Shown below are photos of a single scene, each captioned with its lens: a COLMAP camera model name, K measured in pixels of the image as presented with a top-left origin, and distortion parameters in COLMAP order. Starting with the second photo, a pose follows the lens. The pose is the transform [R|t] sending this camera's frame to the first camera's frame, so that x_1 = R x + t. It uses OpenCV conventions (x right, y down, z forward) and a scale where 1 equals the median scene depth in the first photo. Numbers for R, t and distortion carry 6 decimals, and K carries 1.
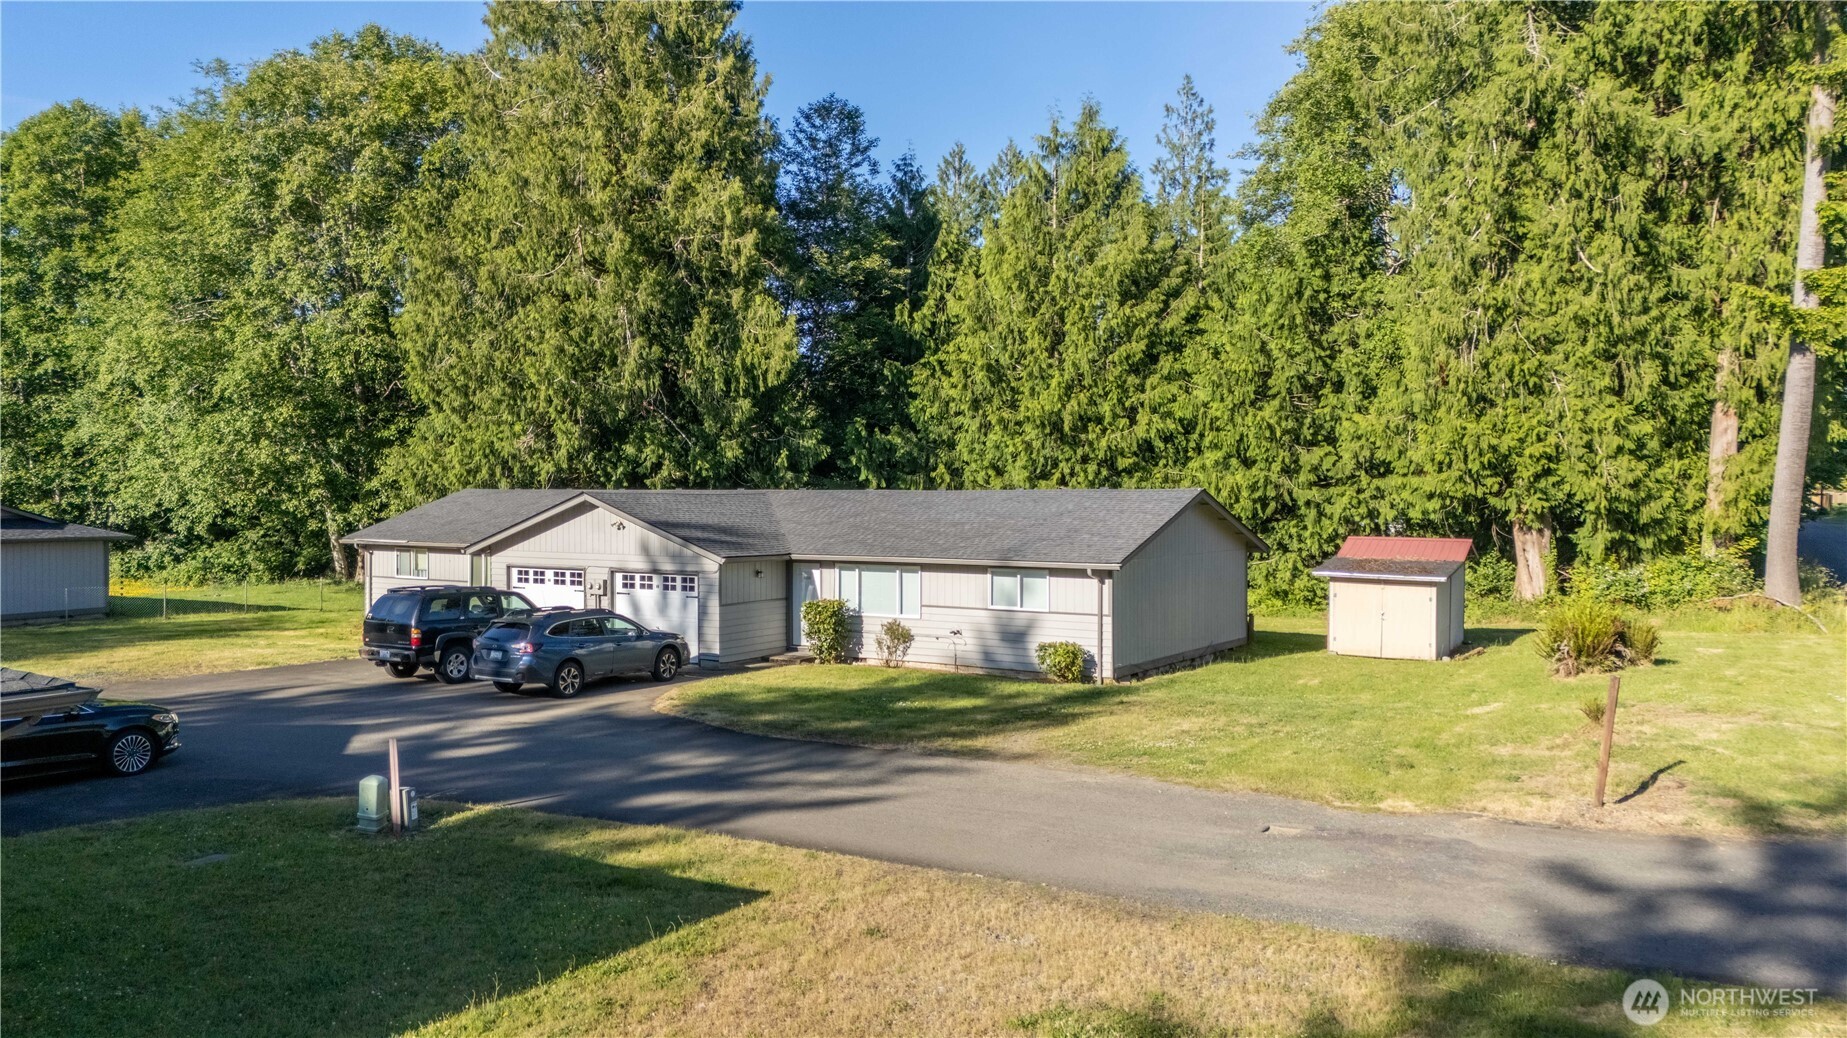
lens RADIAL K [[1343.3, 0, 930.7], [0, 1343.3, 514.8], [0, 0, 1]] dist [0.074618, -0.074138]
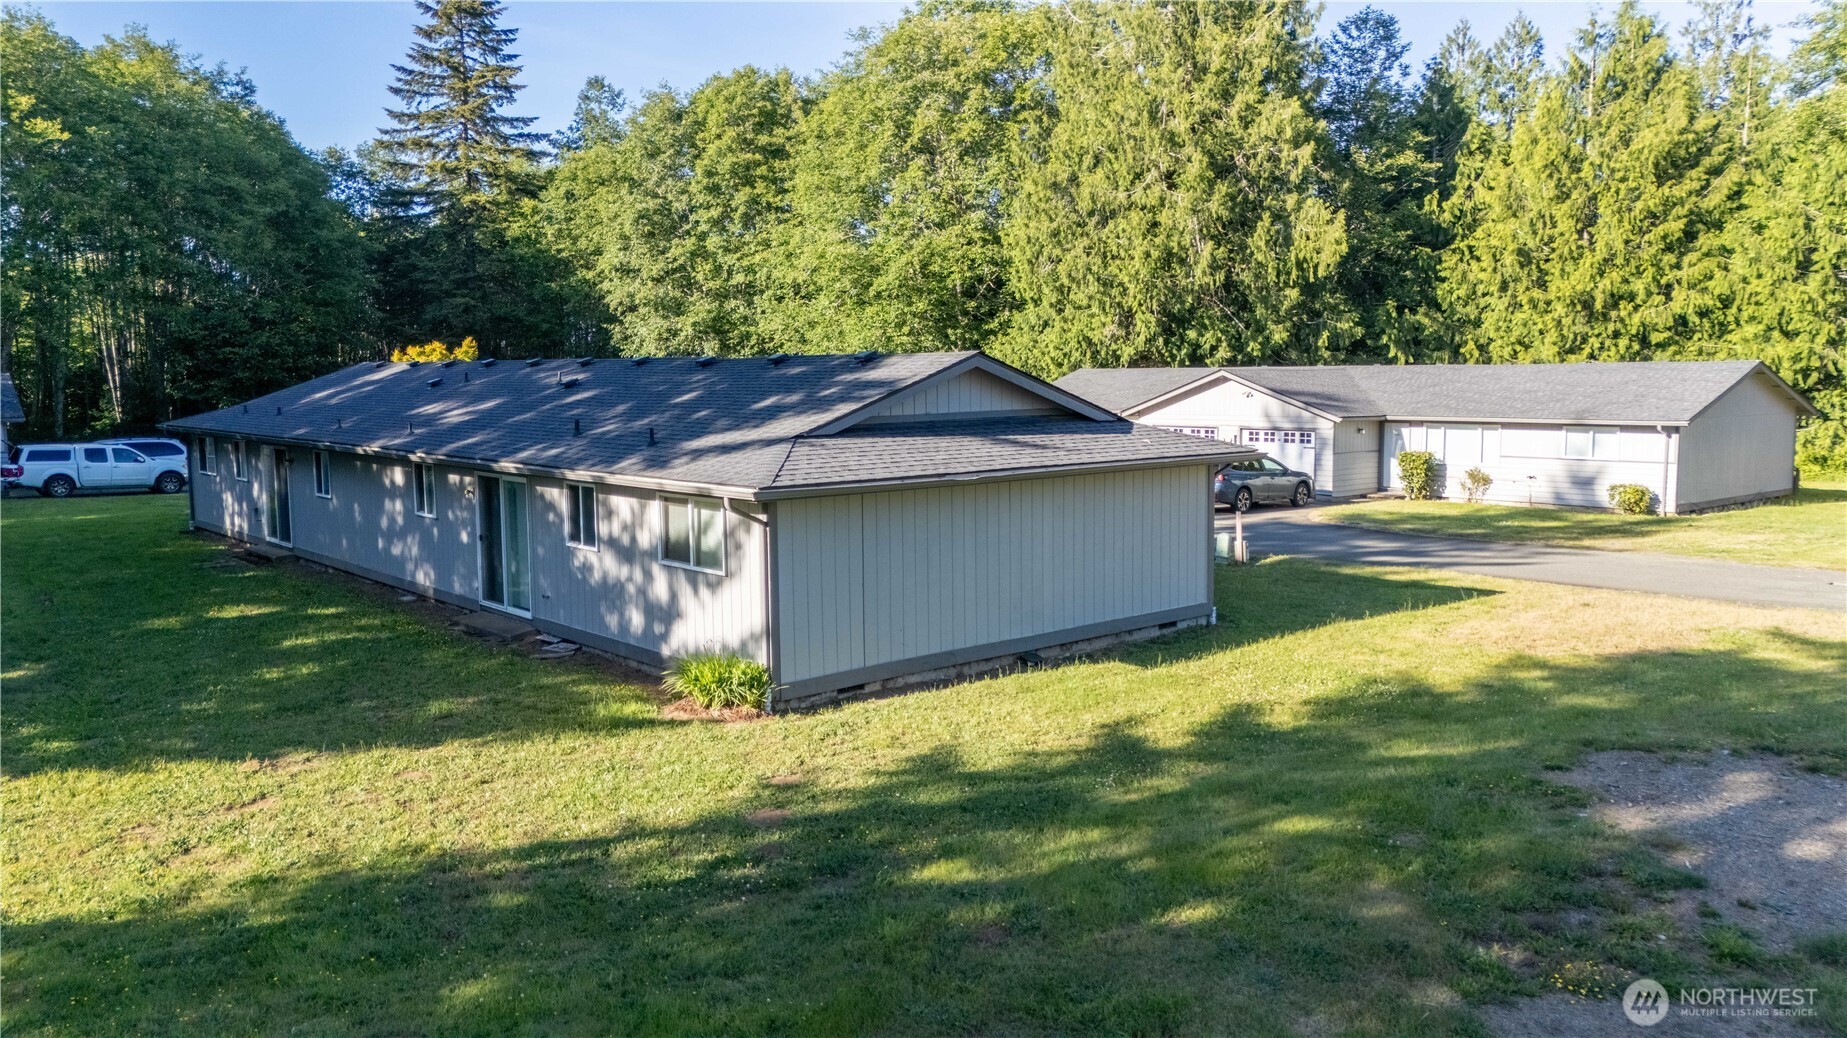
lens RADIAL K [[1343.3, 0, 932.8], [0, 1343.3, 504.5], [0, 0, 1]] dist [0.074618, -0.074138]
pose [[0.952071, 0.022929, -0.305017, -0.071263], [0.002311, 0.996619, 0.082132, 0.003765], [0.305869, -0.078901, 0.948799, -0.221960]]
